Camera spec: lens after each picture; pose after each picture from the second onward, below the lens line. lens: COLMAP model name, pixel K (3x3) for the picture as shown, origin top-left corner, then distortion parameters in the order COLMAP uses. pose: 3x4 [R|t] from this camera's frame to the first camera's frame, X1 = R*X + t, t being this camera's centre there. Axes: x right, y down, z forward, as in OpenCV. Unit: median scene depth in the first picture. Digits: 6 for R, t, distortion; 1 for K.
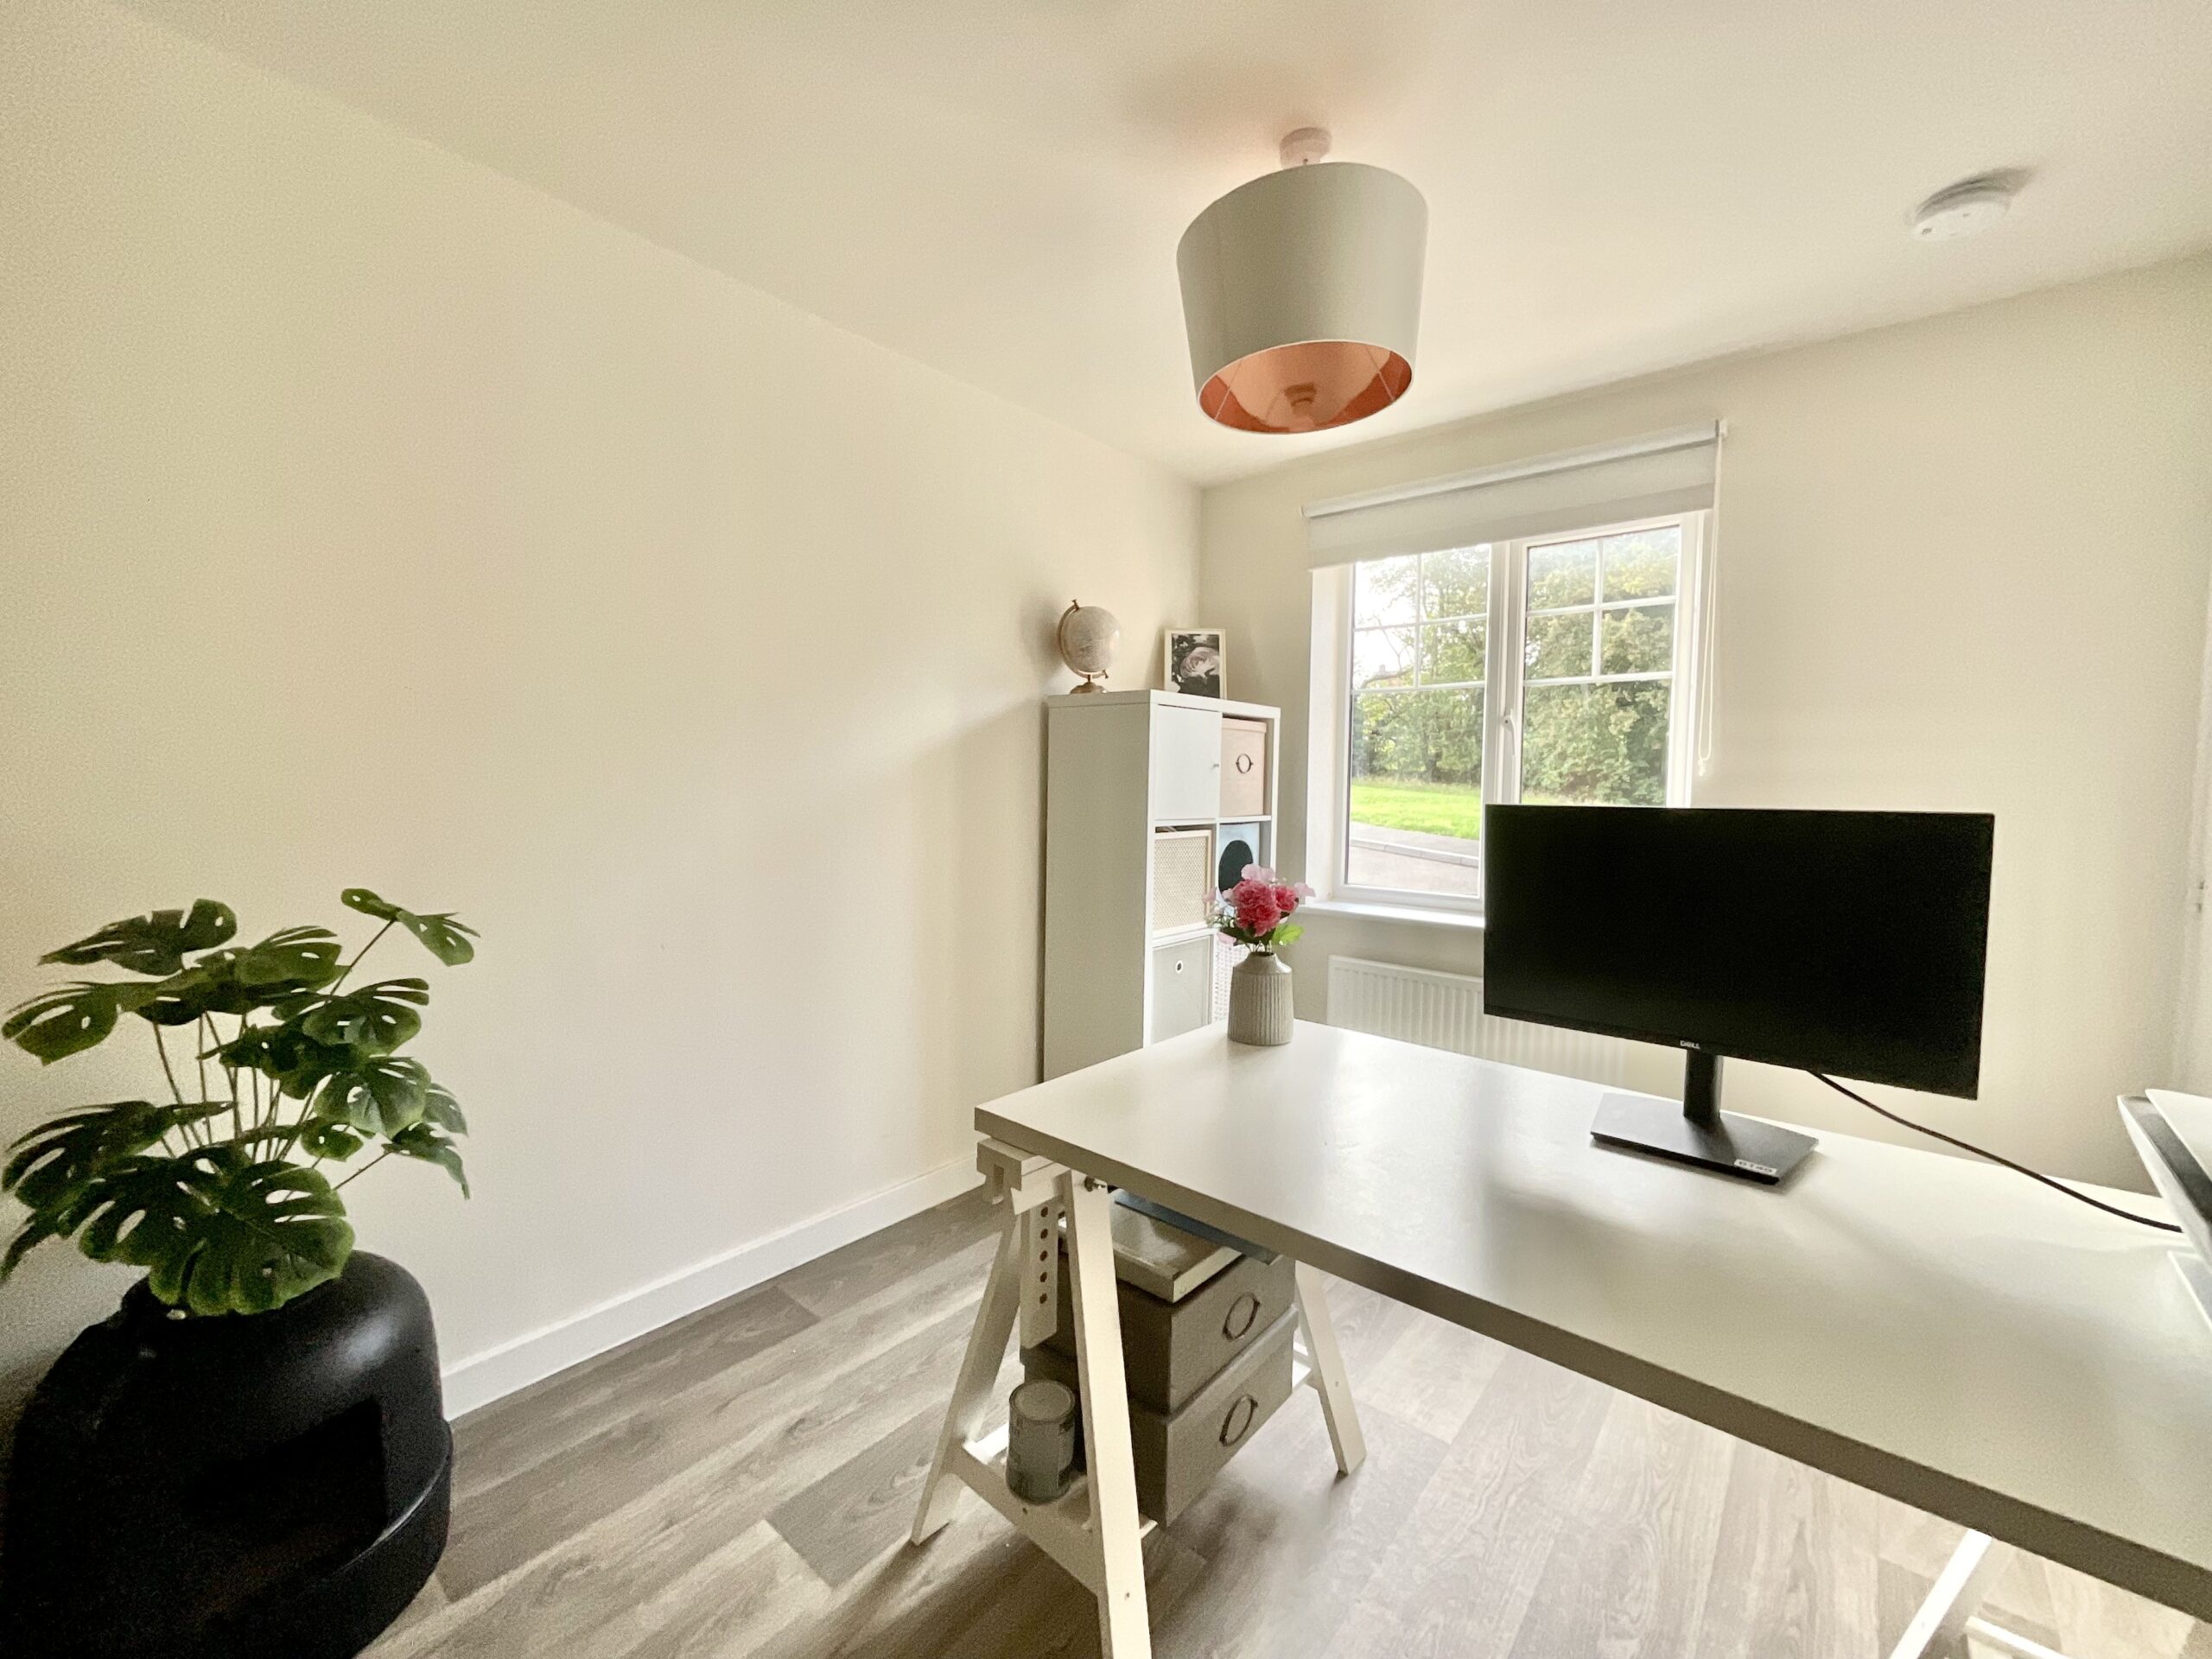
lens RADIAL K [[896.6, 0, 1110.8], [0, 896.6, 830.6], [0, 0, 1]] dist [0.000921, -0.000095]
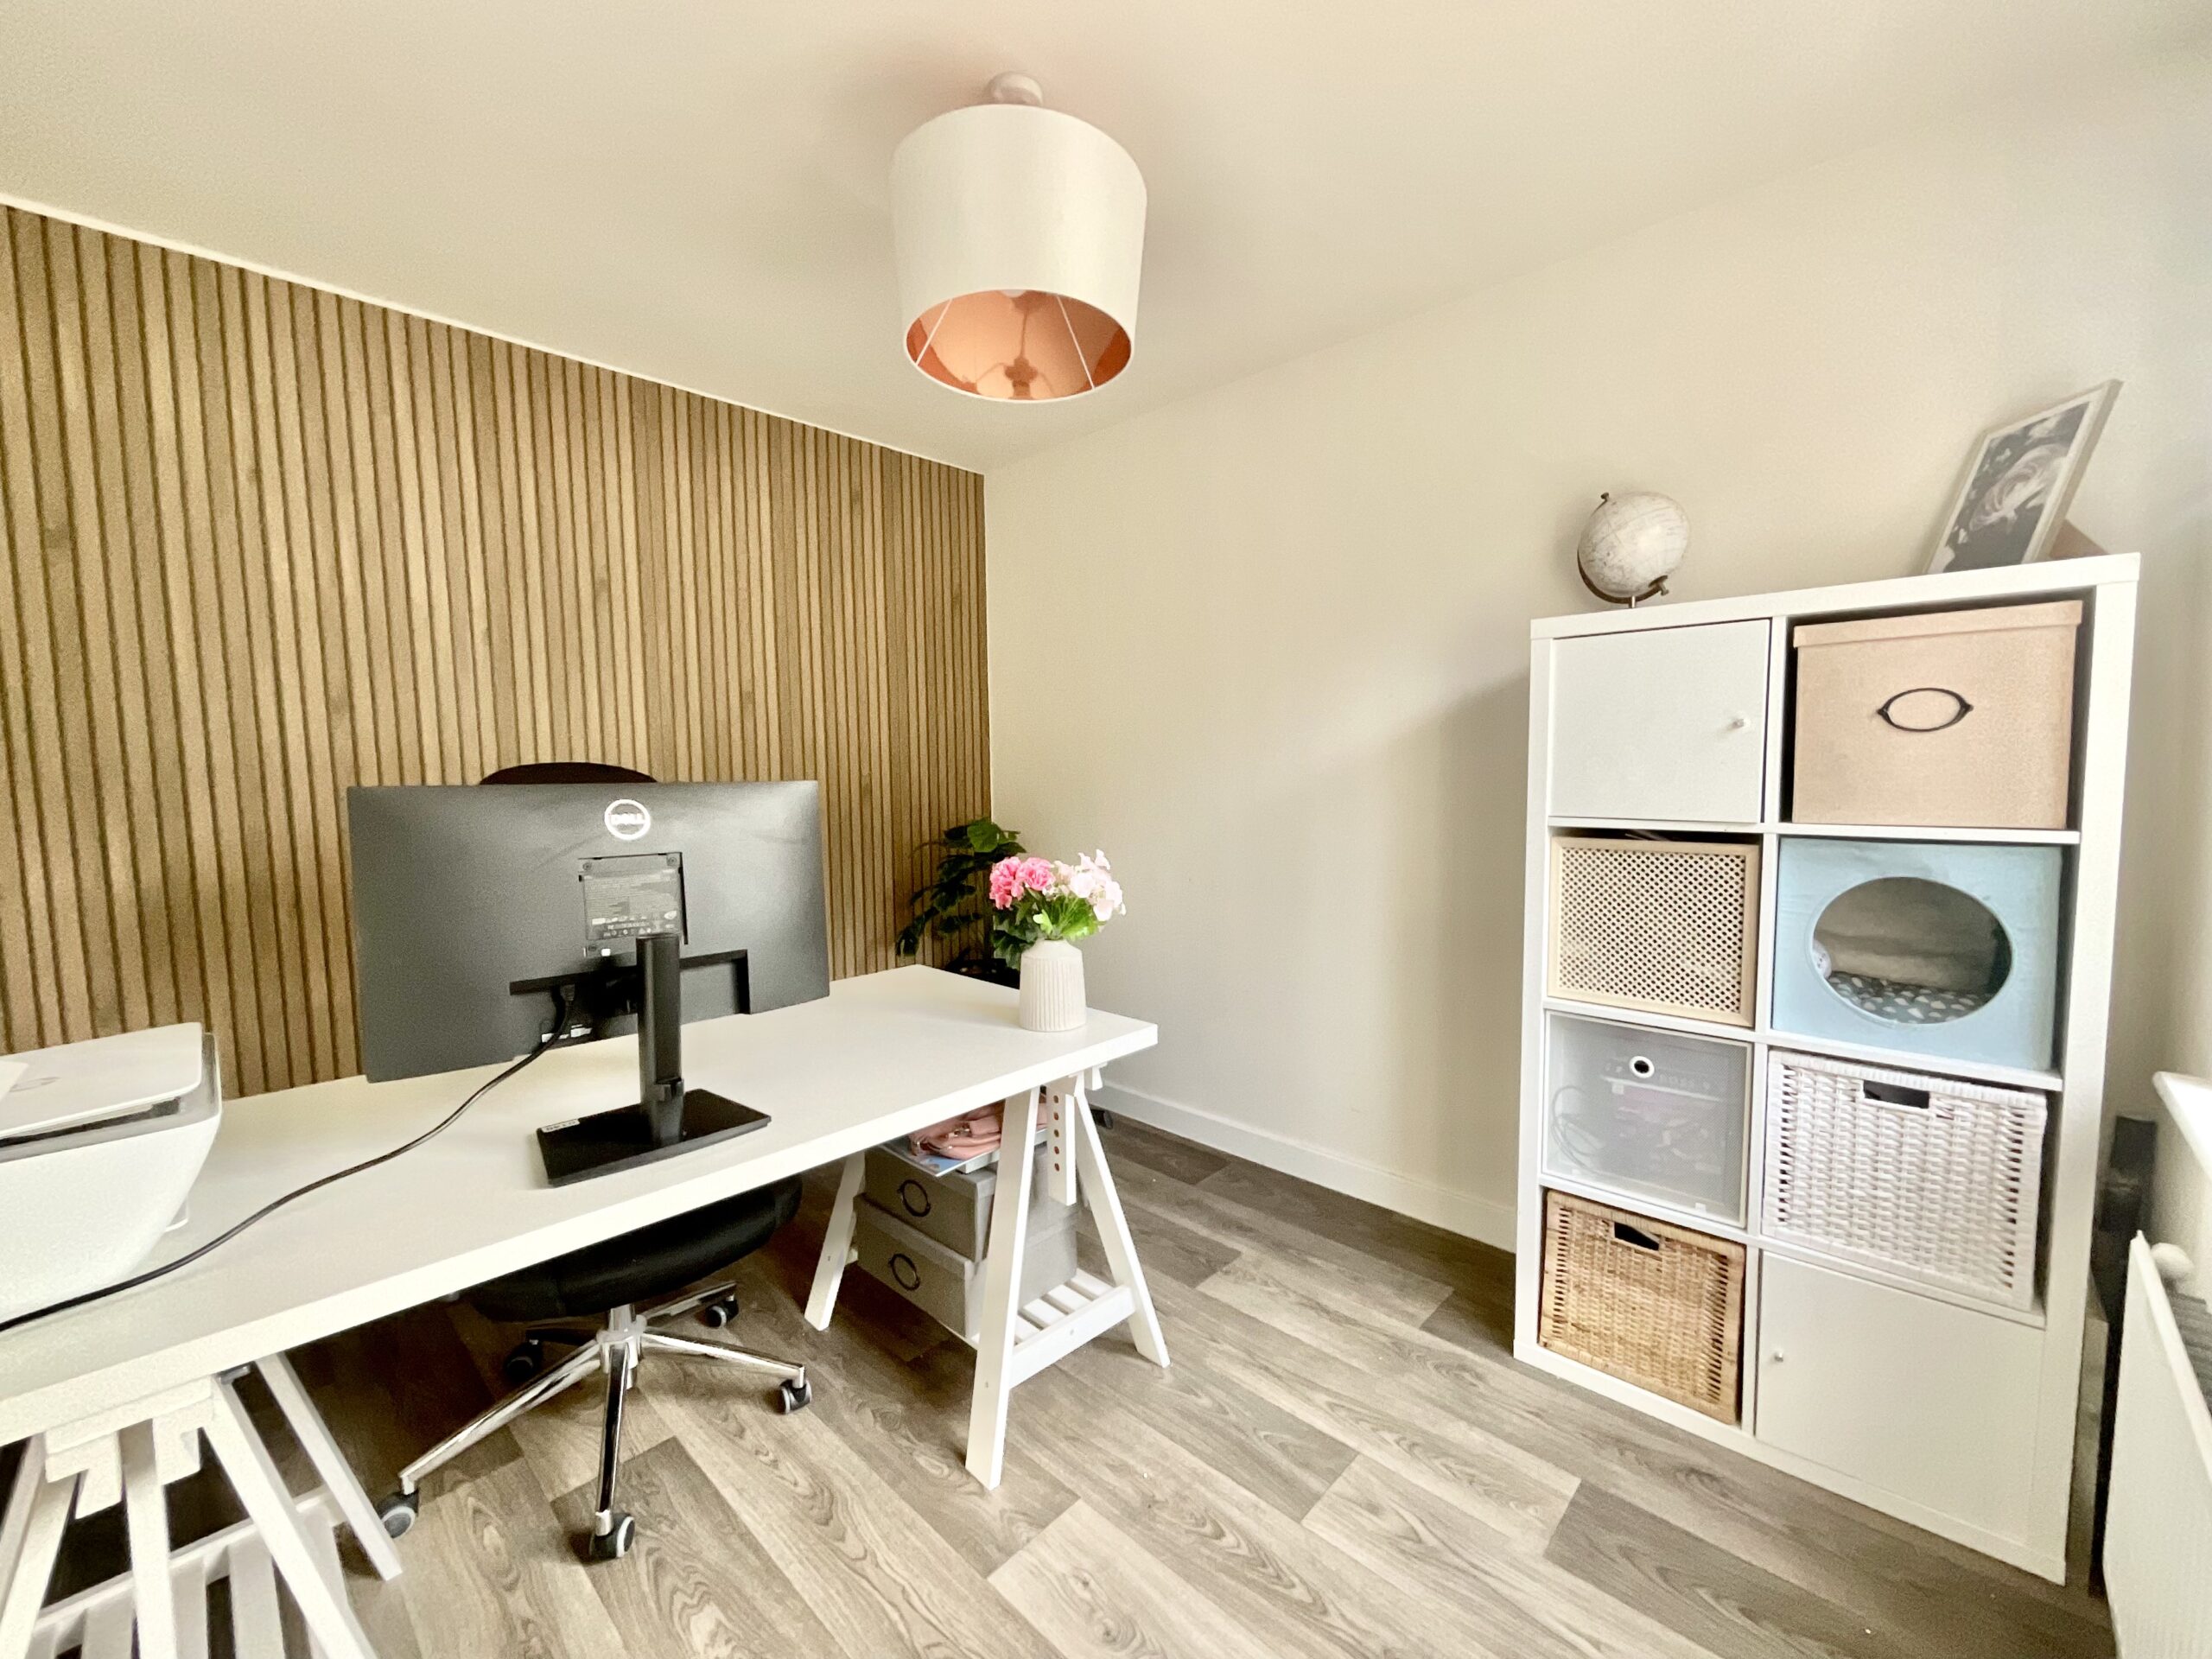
lens RADIAL K [[896.6, 0, 1111.1], [0, 896.6, 833.8], [0, 0, 1]] dist [0.000921, -0.000095]
pose [[-0.047245, 0.068687, -0.996519, 0.654985], [-0.032136, 0.997012, 0.070245, -0.032608], [0.998366, 0.035343, -0.044897, 0.644829]]
